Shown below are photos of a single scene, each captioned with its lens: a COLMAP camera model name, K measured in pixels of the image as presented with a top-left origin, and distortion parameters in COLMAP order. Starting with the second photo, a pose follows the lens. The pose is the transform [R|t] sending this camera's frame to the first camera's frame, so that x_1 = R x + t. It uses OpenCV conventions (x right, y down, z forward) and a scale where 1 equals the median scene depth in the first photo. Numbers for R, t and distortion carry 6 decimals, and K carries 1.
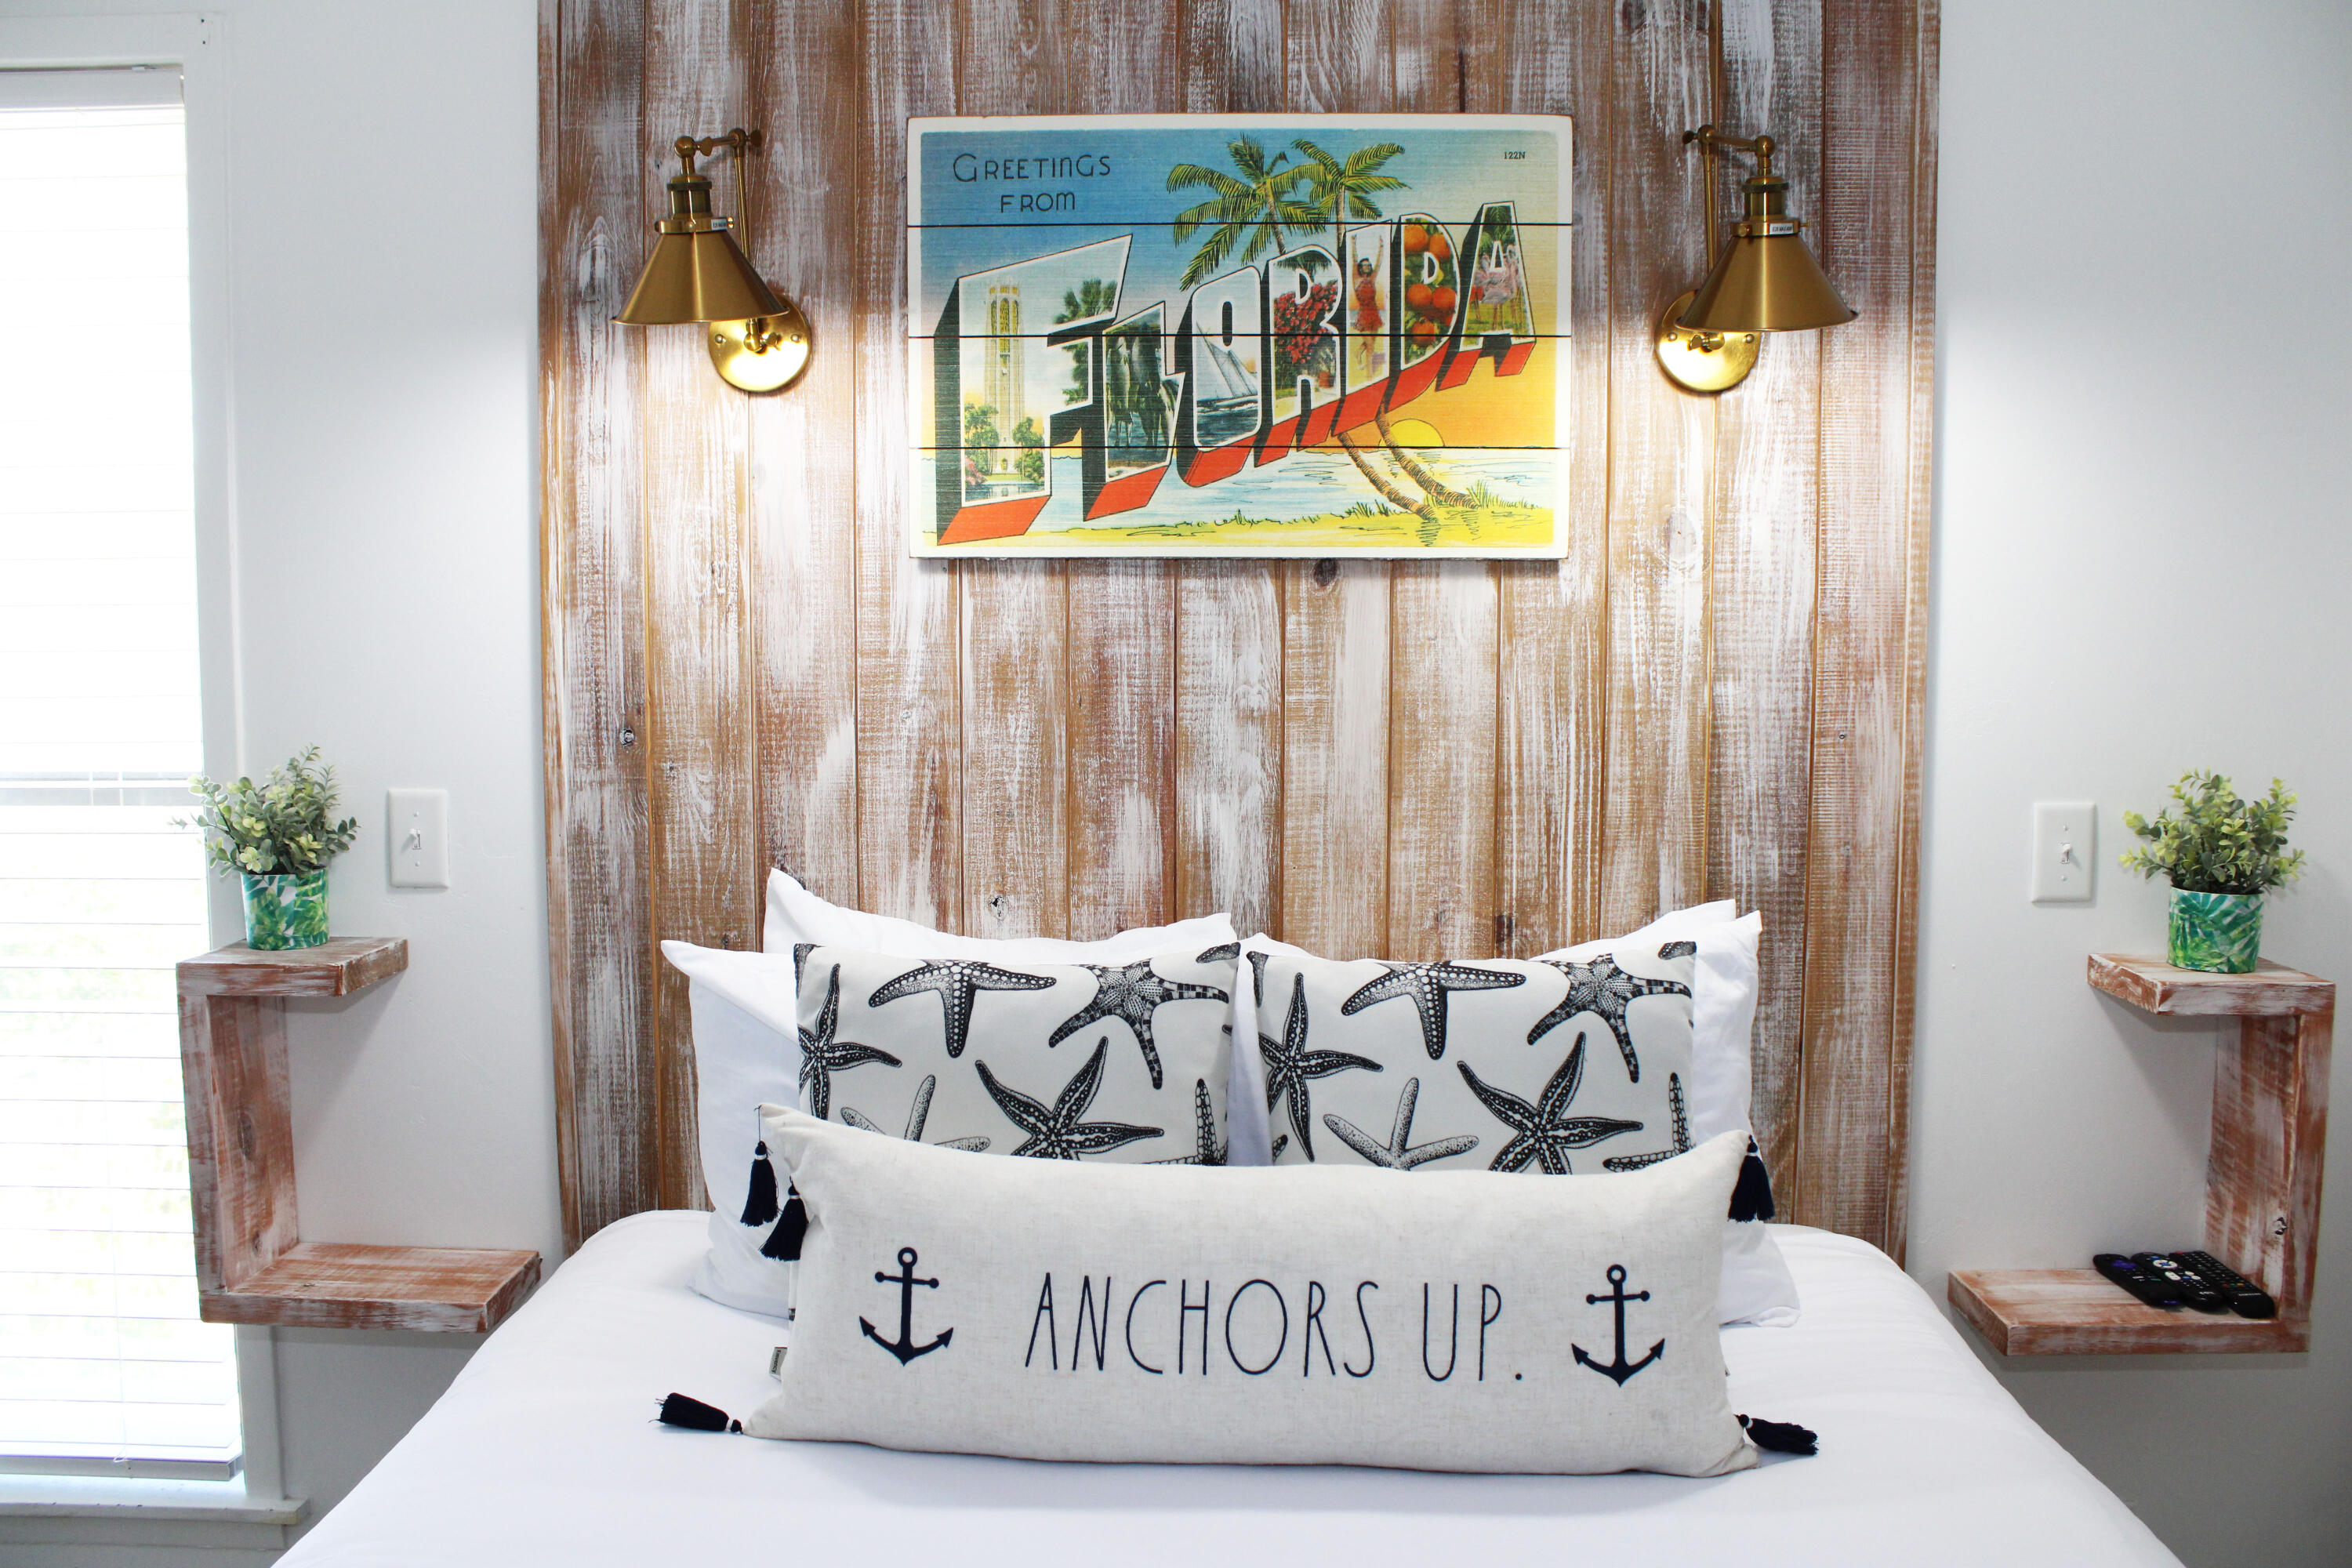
lens RADIAL K [[1947.2, 0, 1154.6], [0, 1947.2, 789.6], [0, 0, 1]] dist [-0.166579, 0.144281]
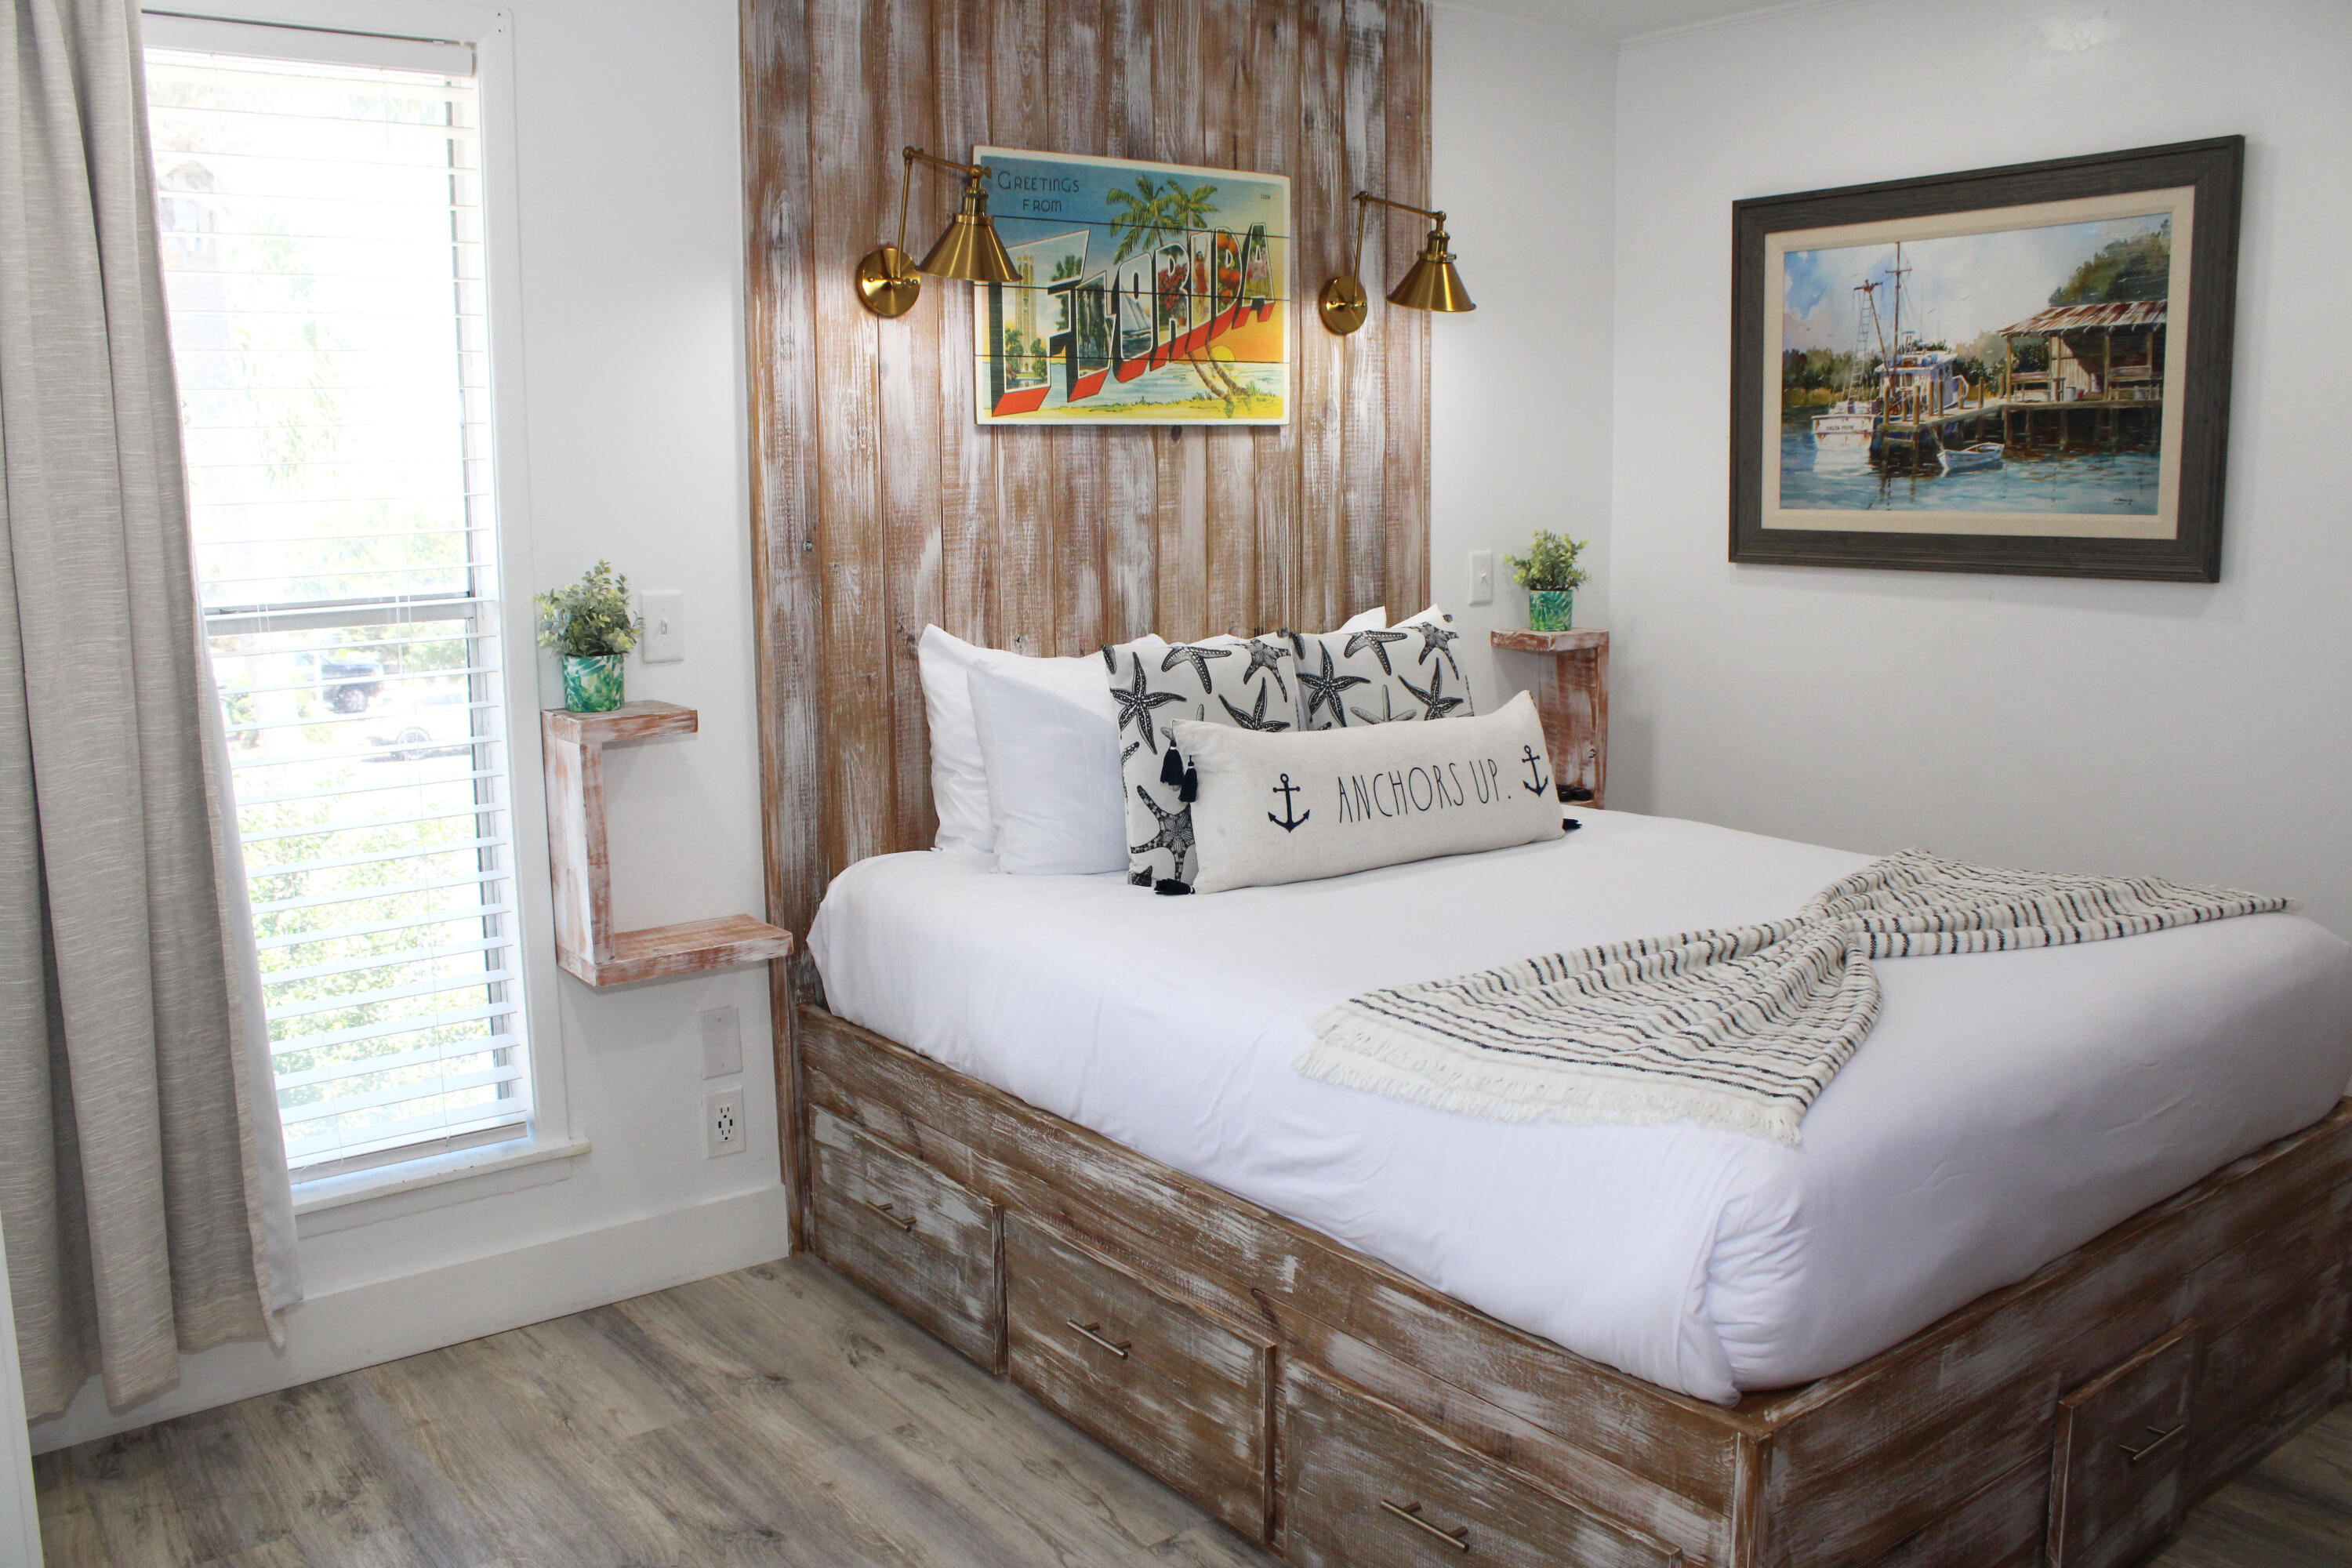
lens RADIAL K [[1947.2, 0, 1154.6], [0, 1947.2, 789.6], [0, 0, 1]] dist [-0.166579, 0.144281]
pose [[0.779115, -0.114895, 0.616262, -1.029787], [0.072860, 0.992995, 0.093017, 0.040816], [-0.622633, -0.027570, 0.782028, -0.340300]]
